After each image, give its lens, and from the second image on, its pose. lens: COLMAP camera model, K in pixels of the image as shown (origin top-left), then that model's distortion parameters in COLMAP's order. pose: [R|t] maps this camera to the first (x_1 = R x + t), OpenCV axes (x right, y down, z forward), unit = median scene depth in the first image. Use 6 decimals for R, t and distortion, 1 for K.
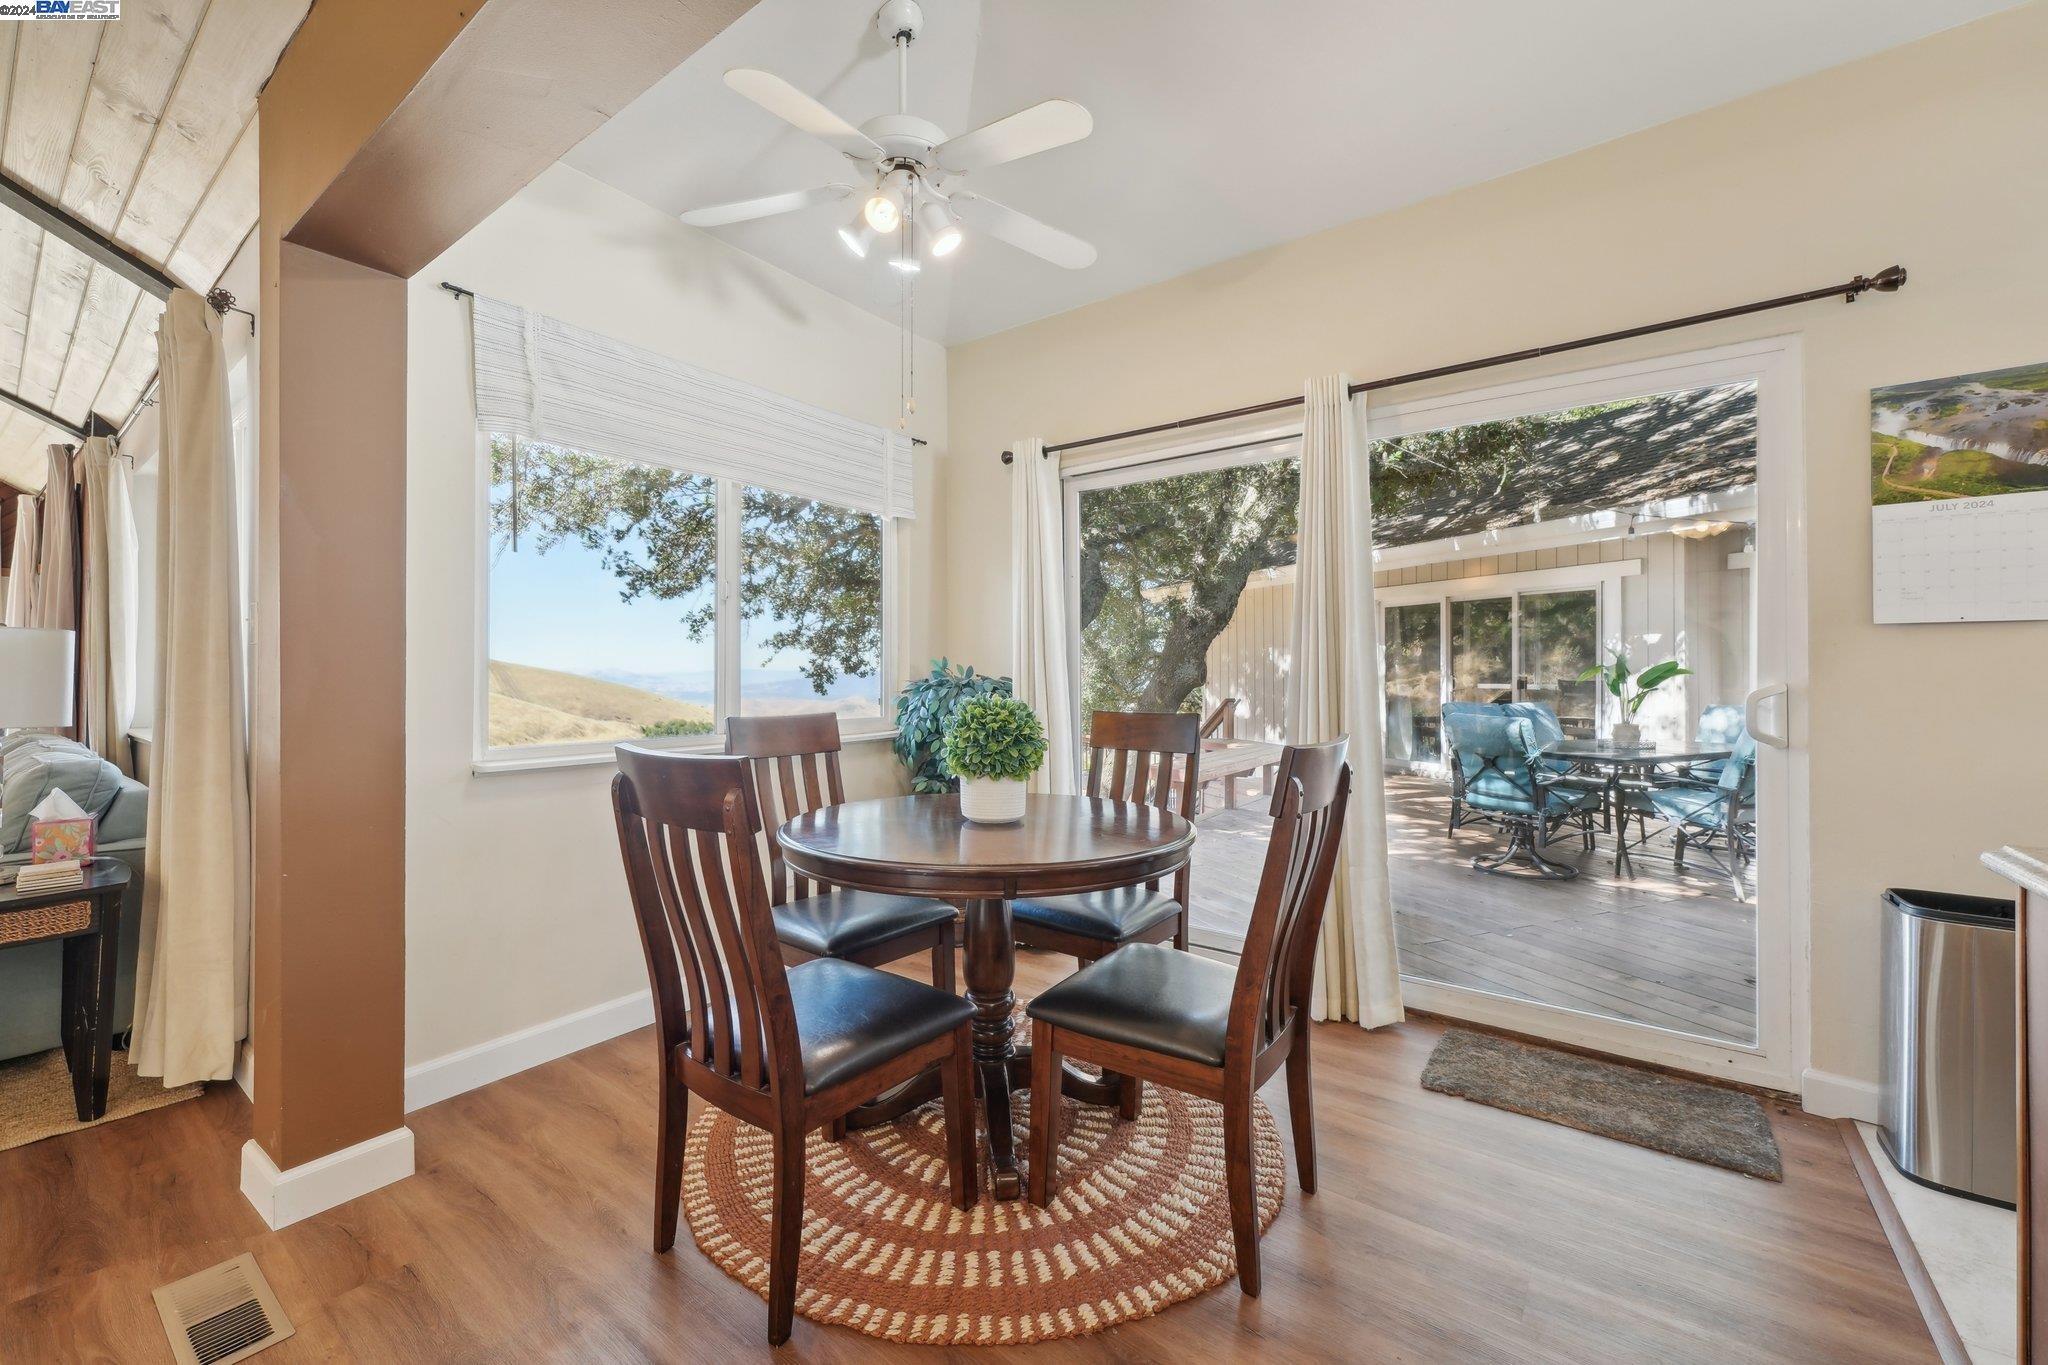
lens RADIAL K [[827.8, 0, 1018.2], [0, 827.8, 650.7], [0, 0, 1]] dist [0.000404, 0.000099]
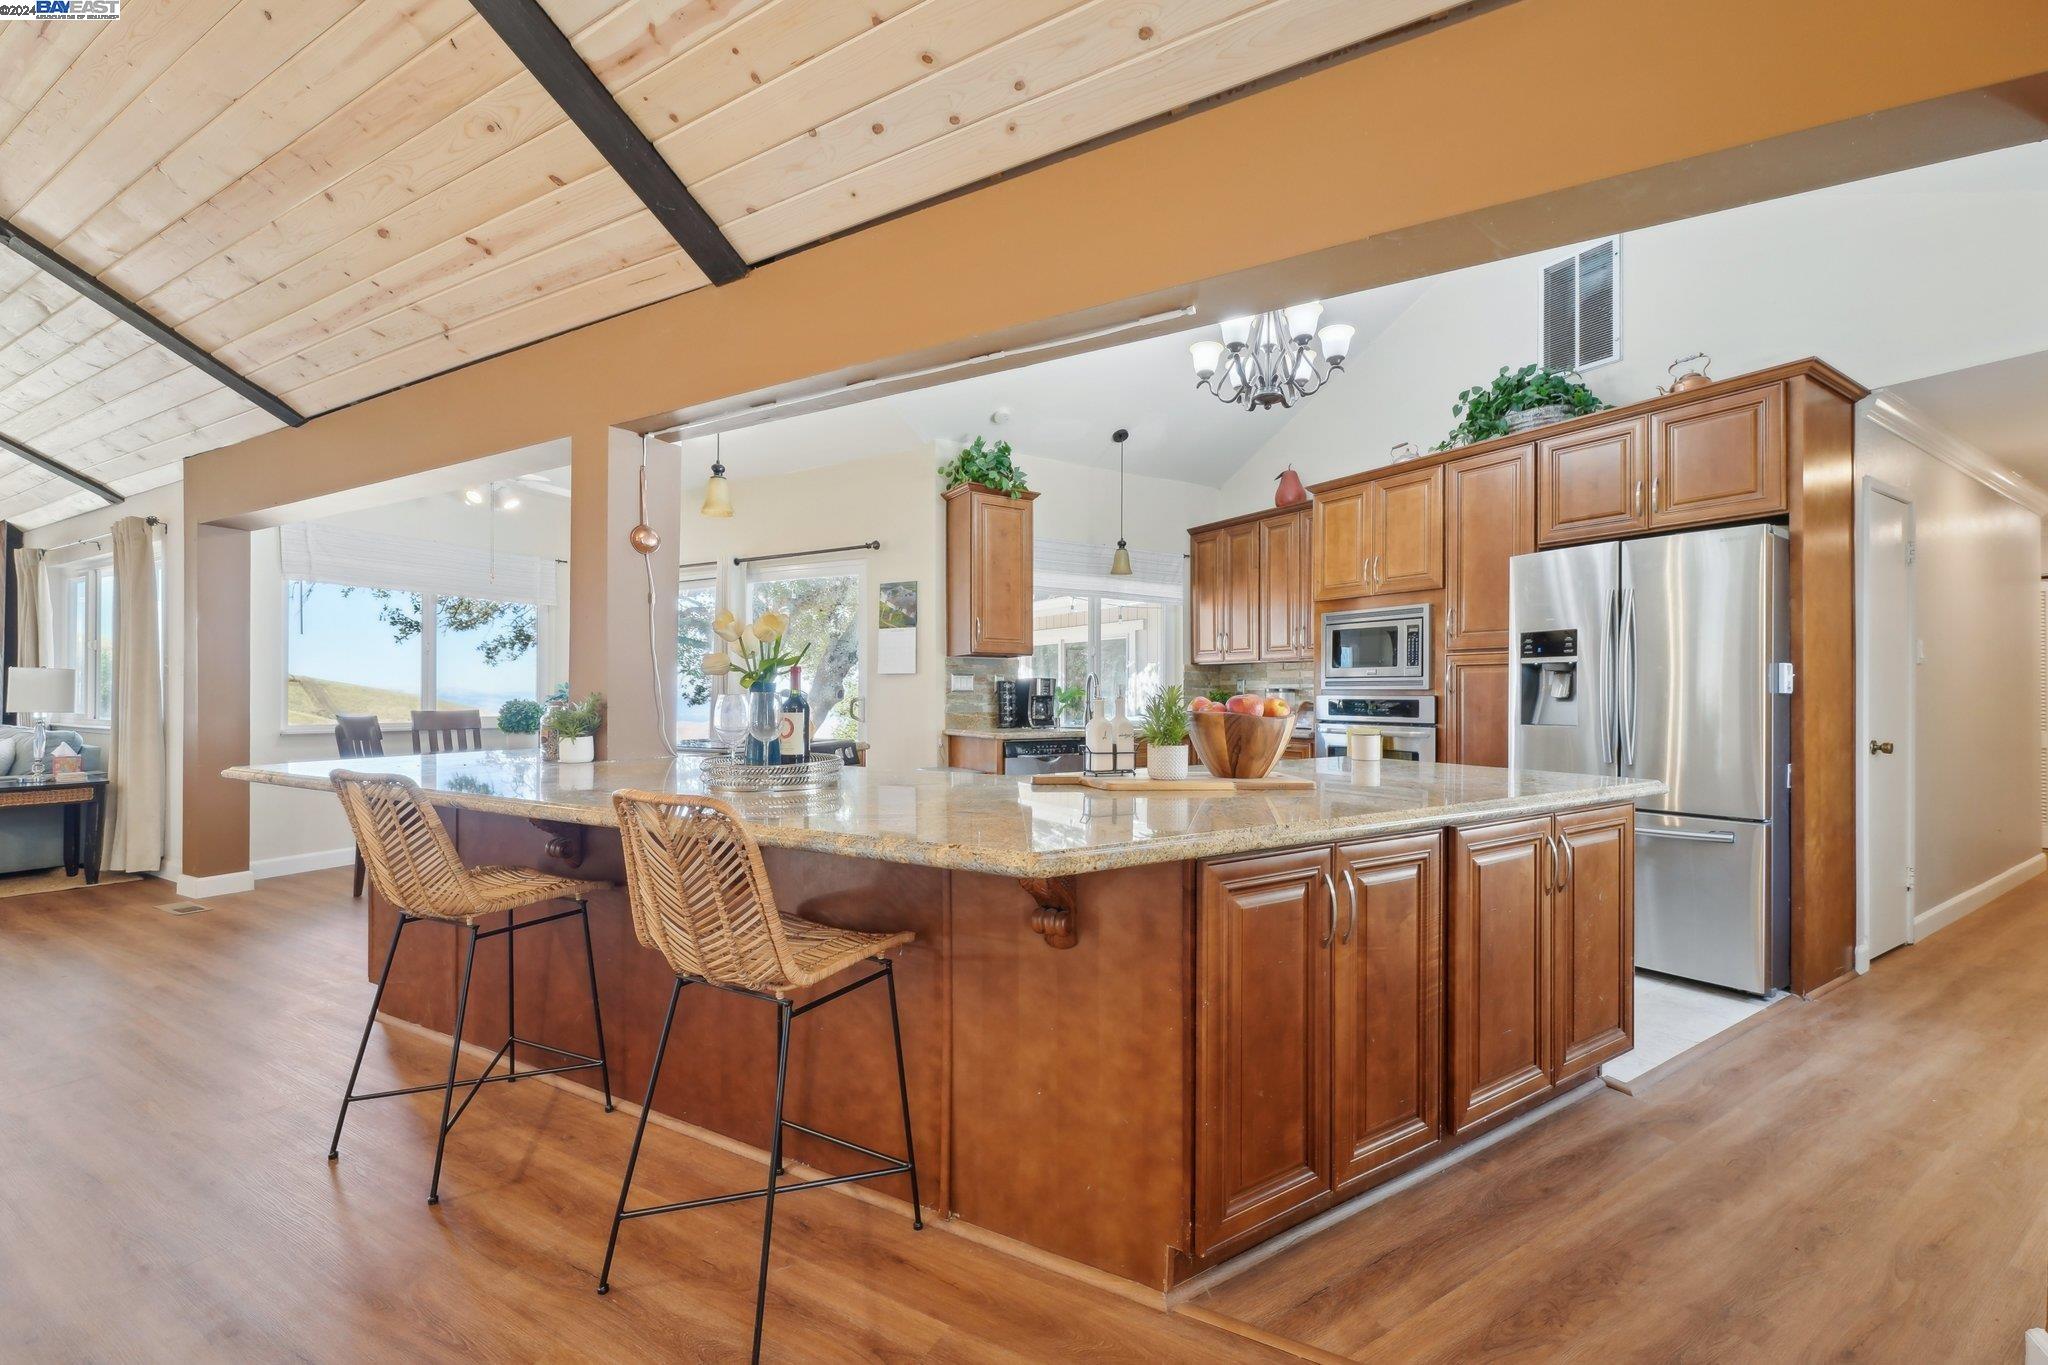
lens RADIAL K [[812.3, 0, 1024.0], [0, 812.3, 682.5], [0, 0, 1]] dist [-0.000100, -0.000085]
pose [[0.987557, 0.005663, 0.157162, 0.978480], [-0.007526, 0.999908, 0.011258, -0.032104], [-0.157084, -0.012301, 0.987509, -1.477637]]
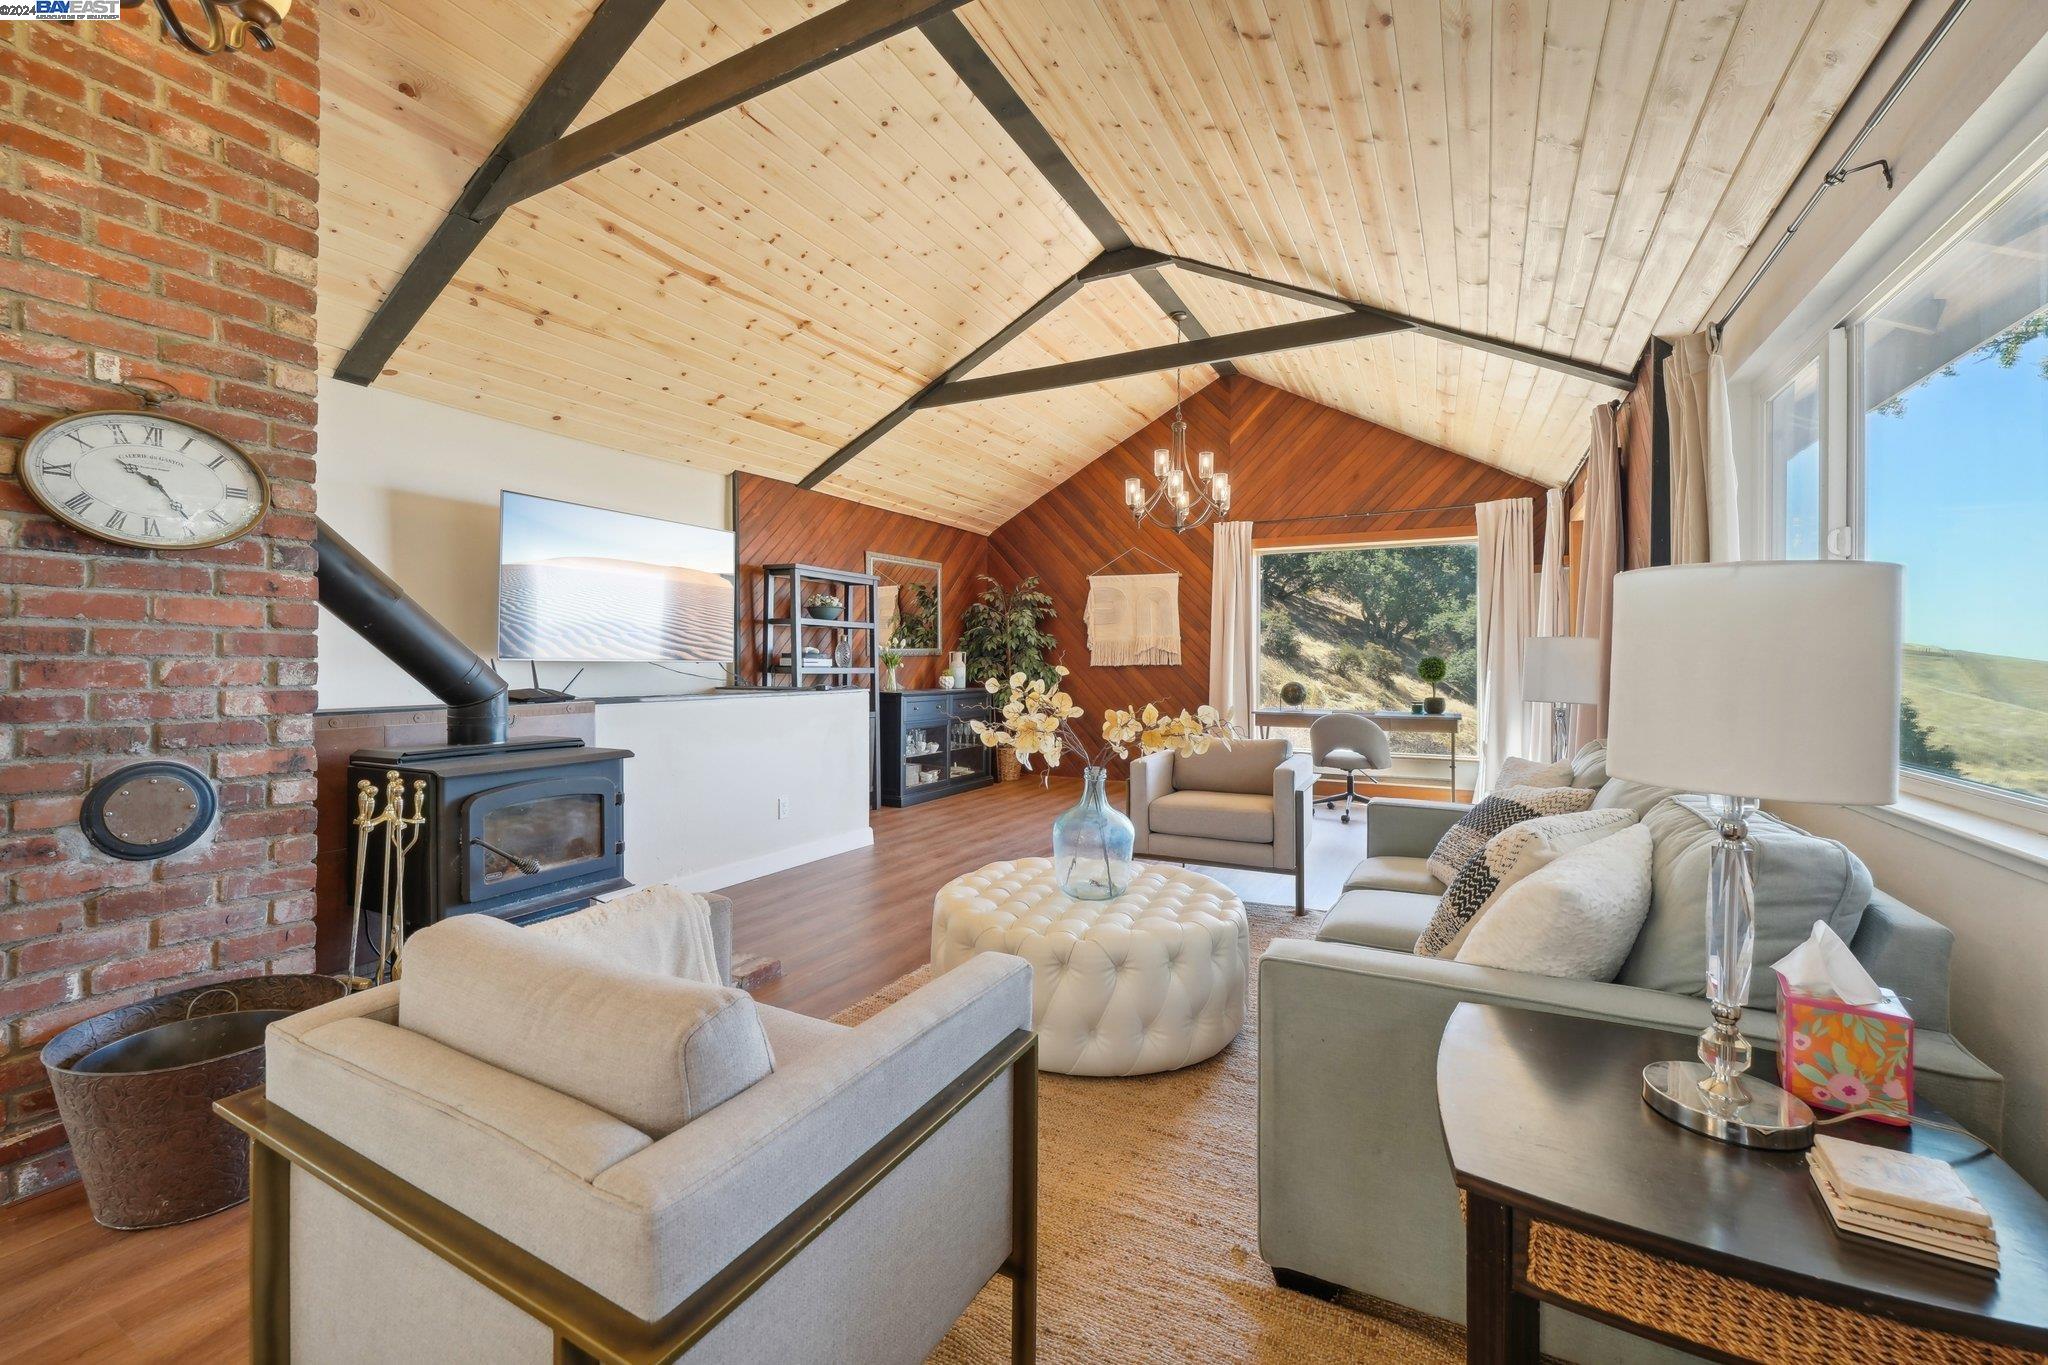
lens RADIAL K [[827.8, 0, 1018.2], [0, 827.8, 650.7], [0, 0, 1]] dist [0.000404, 0.000099]
pose [[0.153084, -0.002218, -0.988211, -0.776212], [0.011774, 0.999931, -0.000421, 0.013549], [0.988143, -0.011571, 0.153100, 0.497364]]
